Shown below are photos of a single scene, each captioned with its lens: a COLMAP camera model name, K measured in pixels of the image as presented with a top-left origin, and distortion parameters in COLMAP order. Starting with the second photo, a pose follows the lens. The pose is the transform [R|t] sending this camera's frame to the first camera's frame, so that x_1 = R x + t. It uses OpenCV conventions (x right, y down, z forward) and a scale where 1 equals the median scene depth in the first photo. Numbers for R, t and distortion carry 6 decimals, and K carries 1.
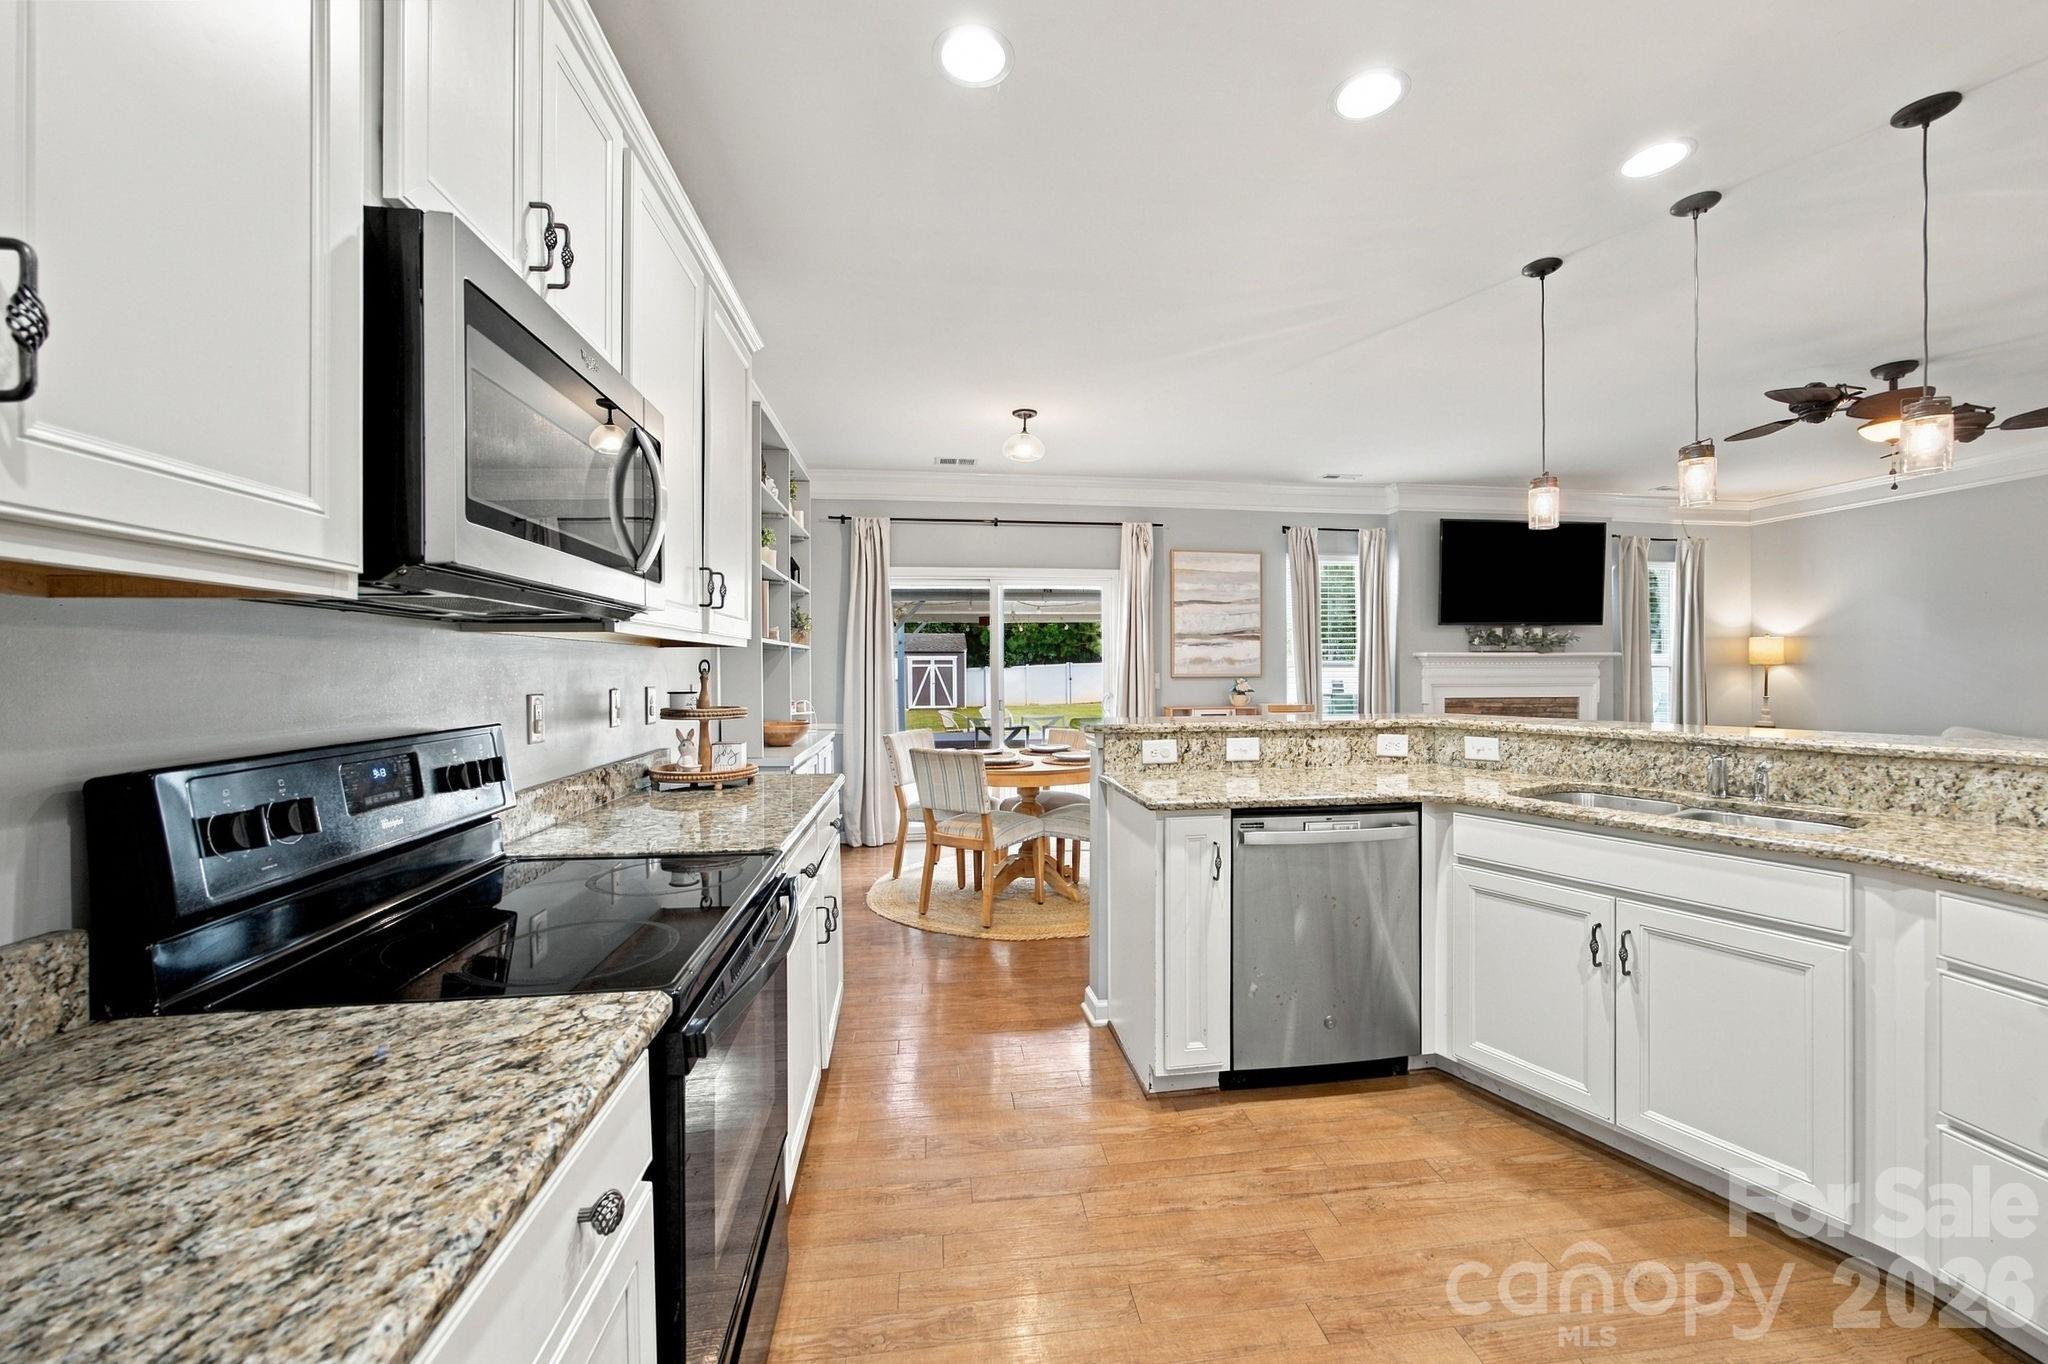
lens RADIAL K [[797.0, 0, 1026.0], [0, 797.0, 666.6], [0, 0, 1]] dist [0.000220, 0.000809]
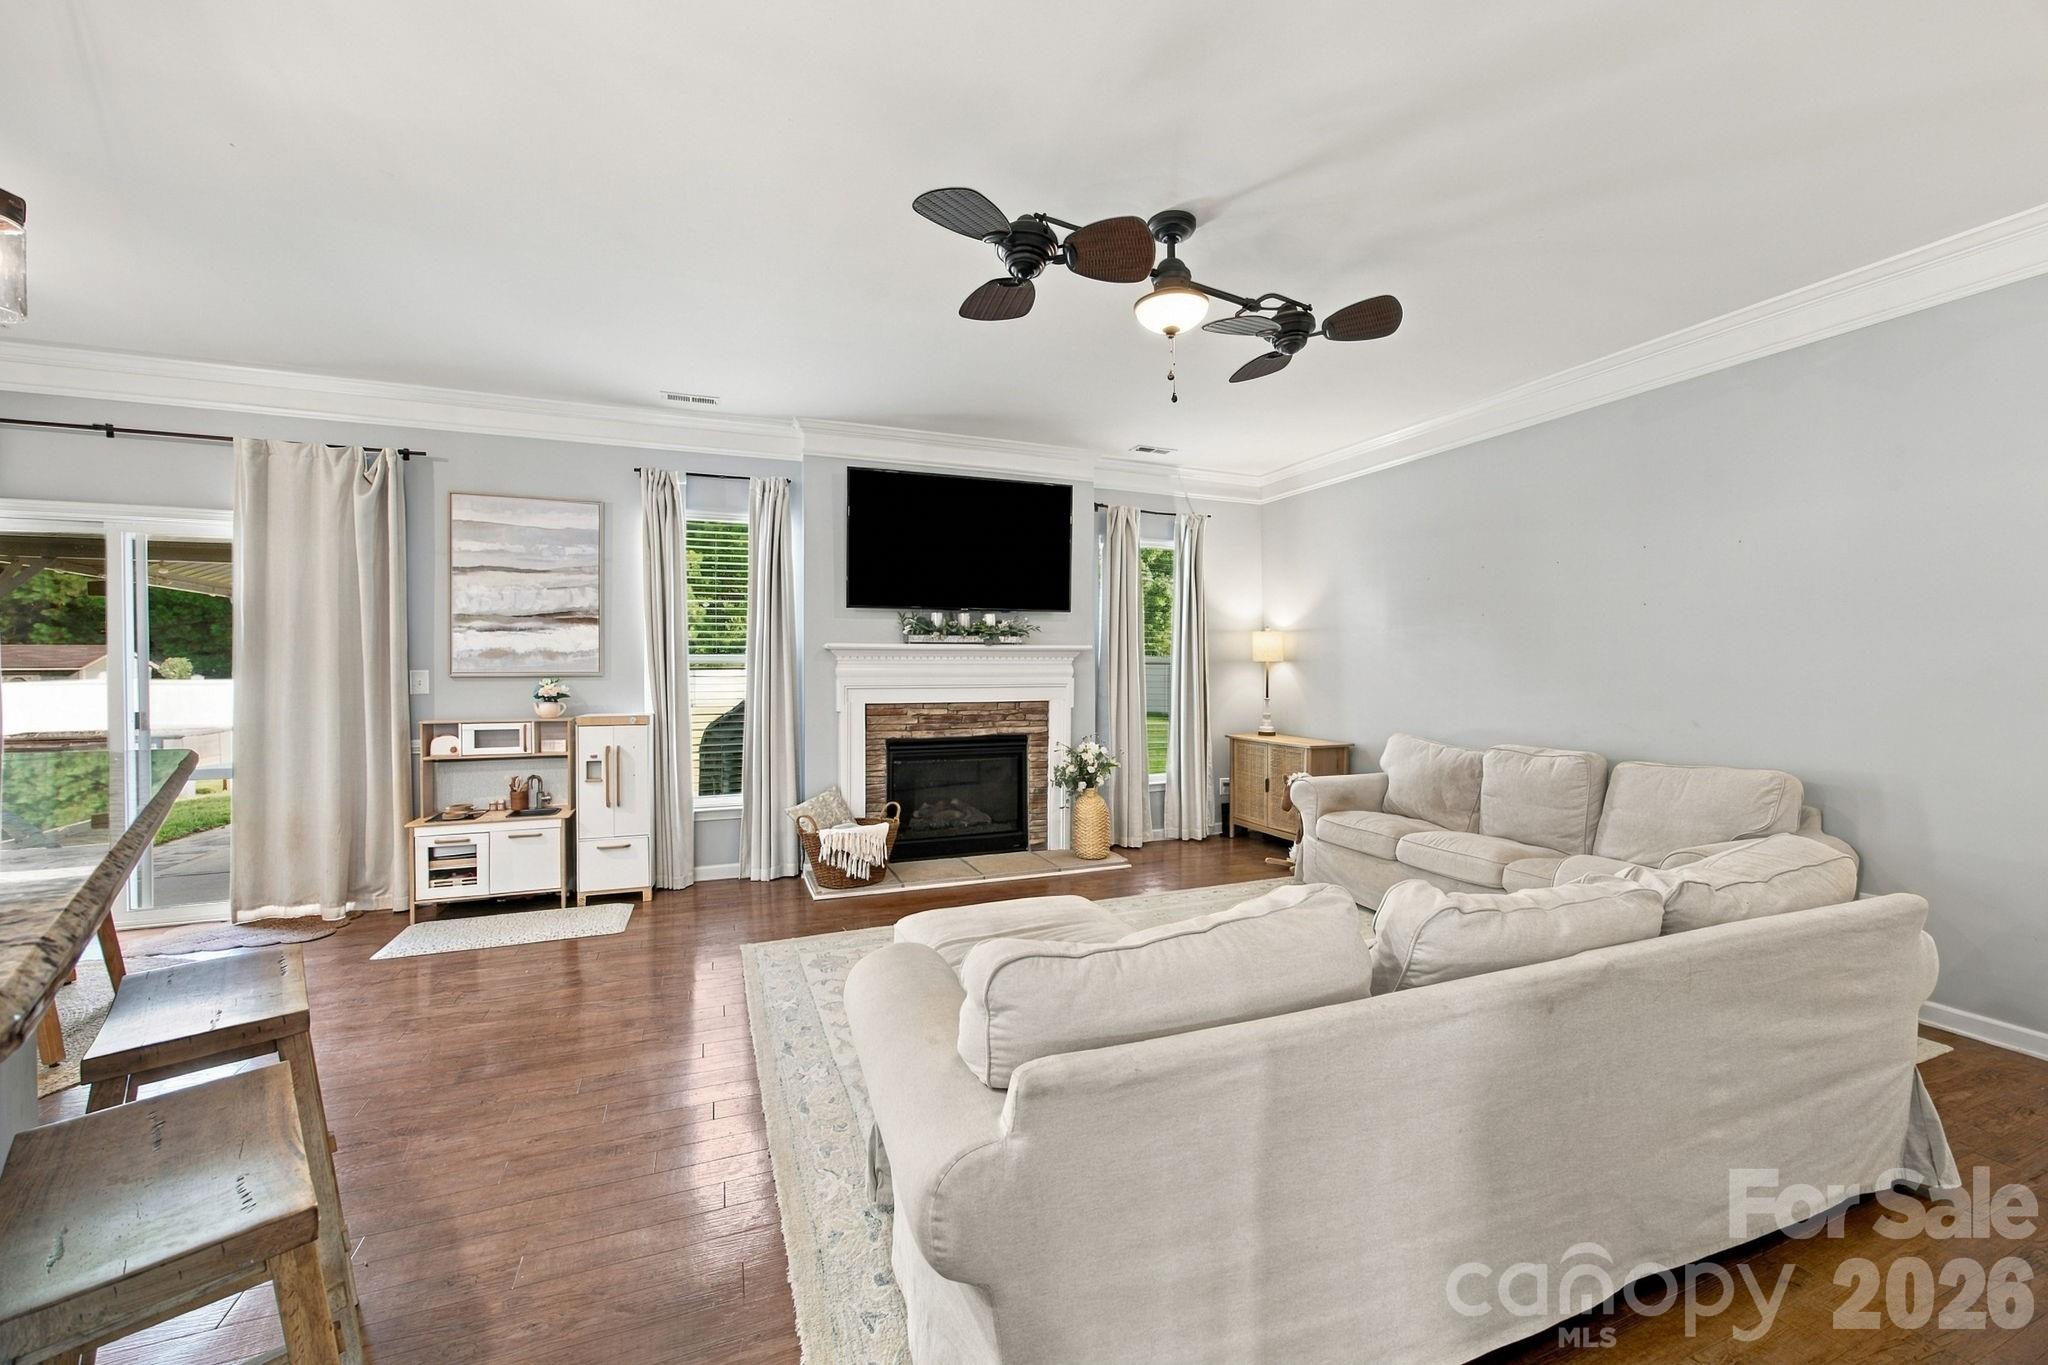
lens RADIAL K [[797.0, 0, 1029.5], [0, 797.0, 679.8], [0, 0, 1]] dist [0.000220, 0.000809]
pose [[0.974518, -0.003635, 0.224281, 0.508847], [0.000878, 0.999923, 0.012393, 0.007117], [-0.224308, -0.011880, 0.974446, 0.218784]]
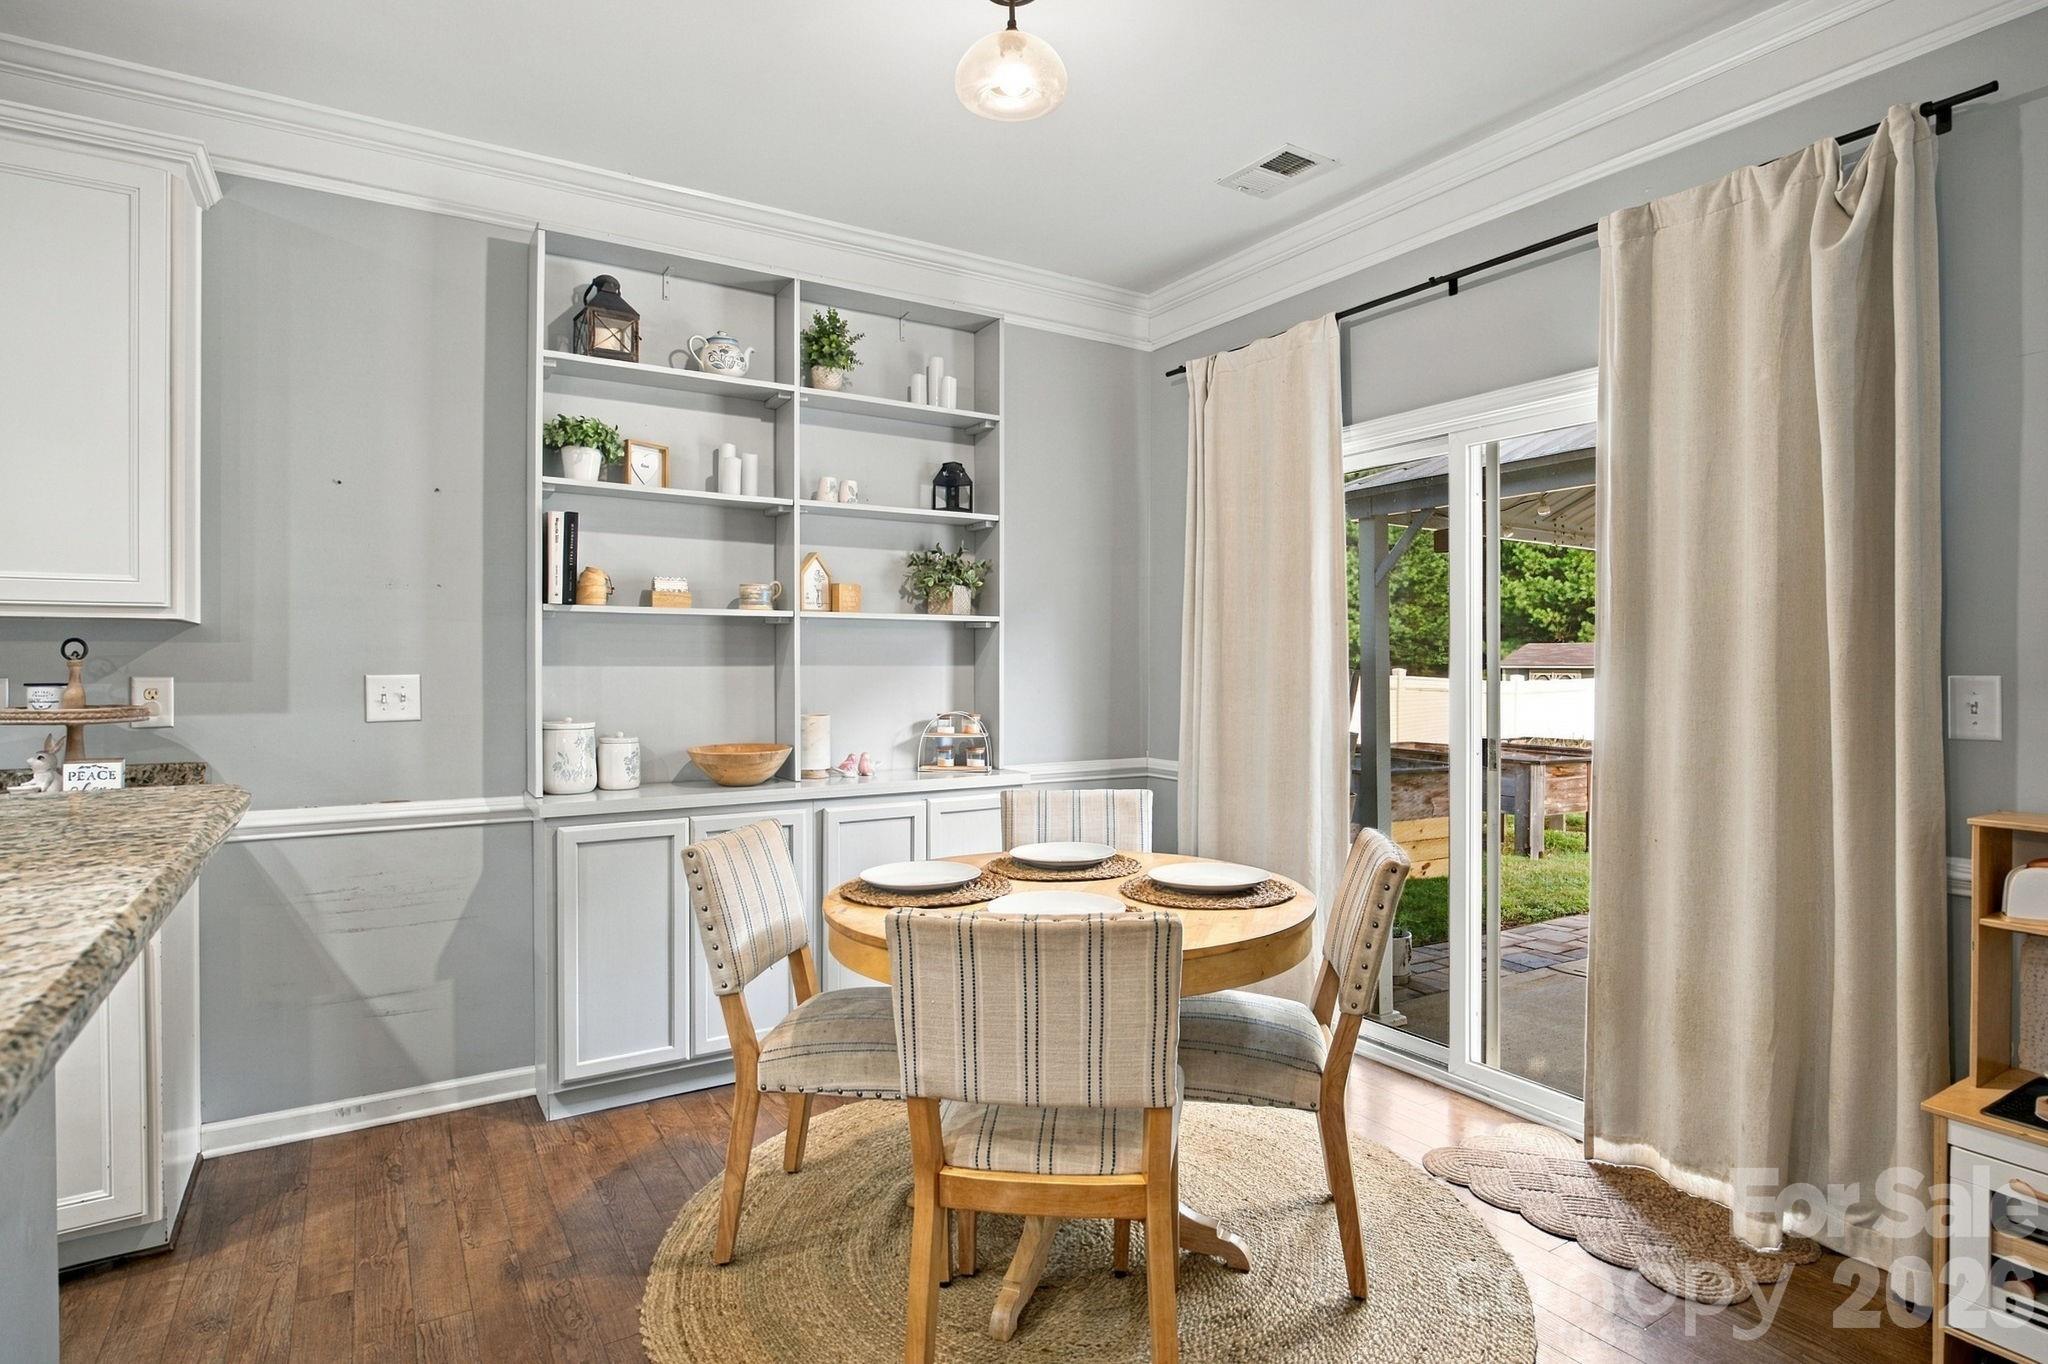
lens RADIAL K [[1063.2, 0, 1010.2], [0, 1063.2, 664.3], [0, 0, 1]] dist [-0.015304, 0.001442]
pose [[0.396011, 0.001159, -0.918245, 0.337056], [-0.003875, 0.999992, -0.000409, 0.004735], [0.918237, 0.003720, 0.396013, 0.590855]]
